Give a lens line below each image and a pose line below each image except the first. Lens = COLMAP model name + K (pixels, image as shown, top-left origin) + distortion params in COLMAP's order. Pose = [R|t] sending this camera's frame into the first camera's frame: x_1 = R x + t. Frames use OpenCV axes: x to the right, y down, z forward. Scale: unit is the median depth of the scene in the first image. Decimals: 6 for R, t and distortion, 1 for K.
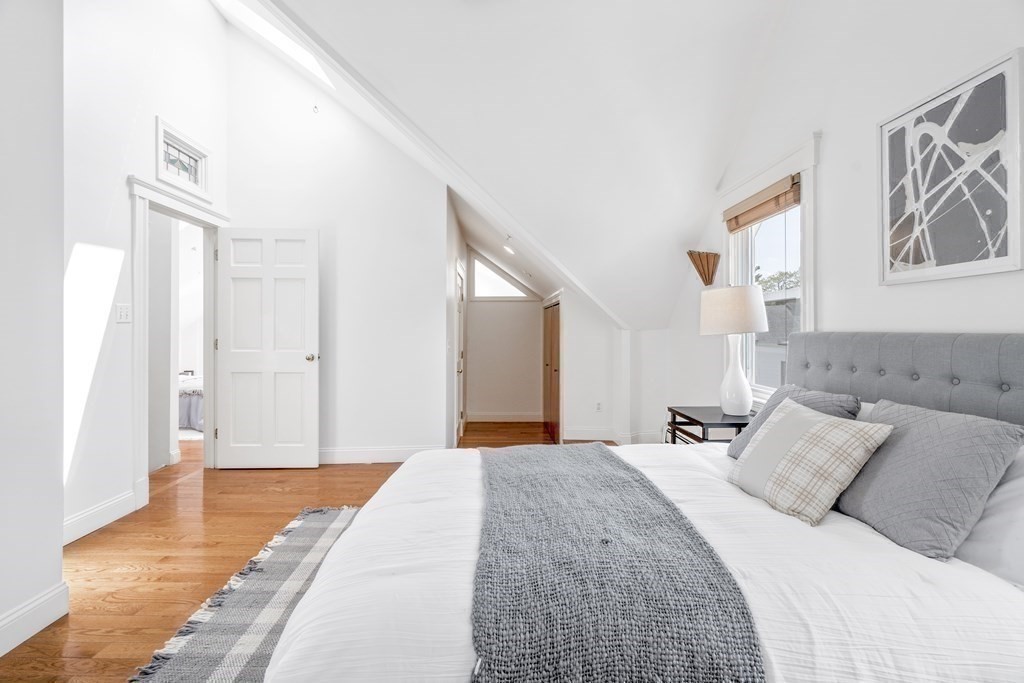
lens RADIAL K [[462.5, 0, 512.7], [0, 462.5, 333.5], [0, 0, 1]] dist [-0.000298, -0.000574]
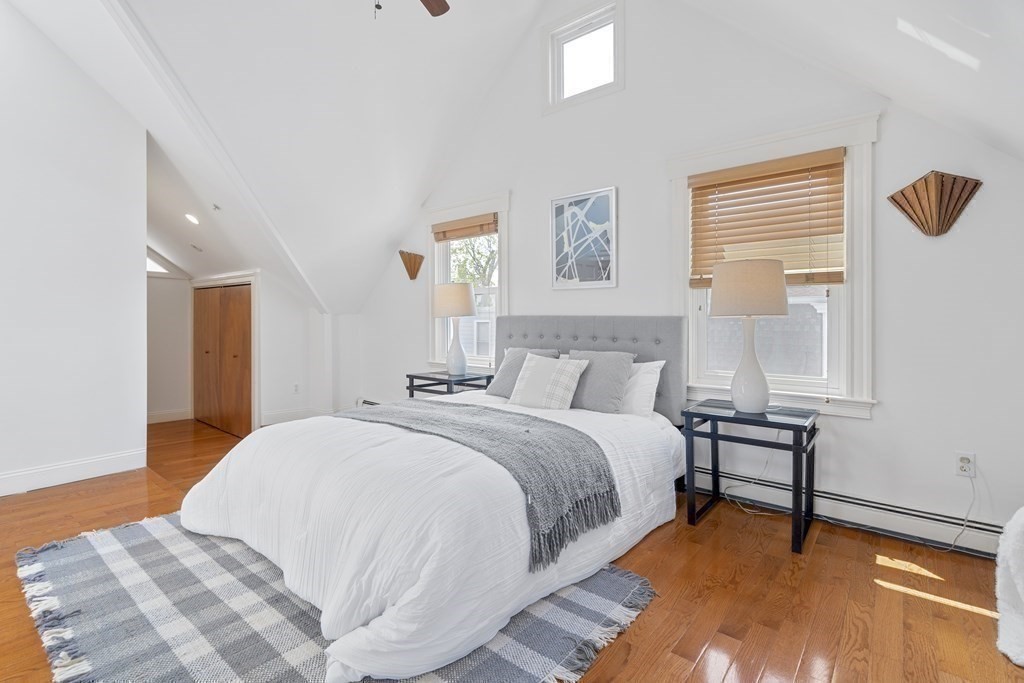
lens RADIAL K [[424.6, 0, 530.1], [0, 424.6, 321.5], [0, 0, 1]] dist [-0.001050, -0.000410]
pose [[0.649986, 0.010627, 0.759872, -0.537548], [-0.008955, 0.999940, -0.006324, 0.032860], [-0.759893, -0.002695, 0.650042, -0.004981]]
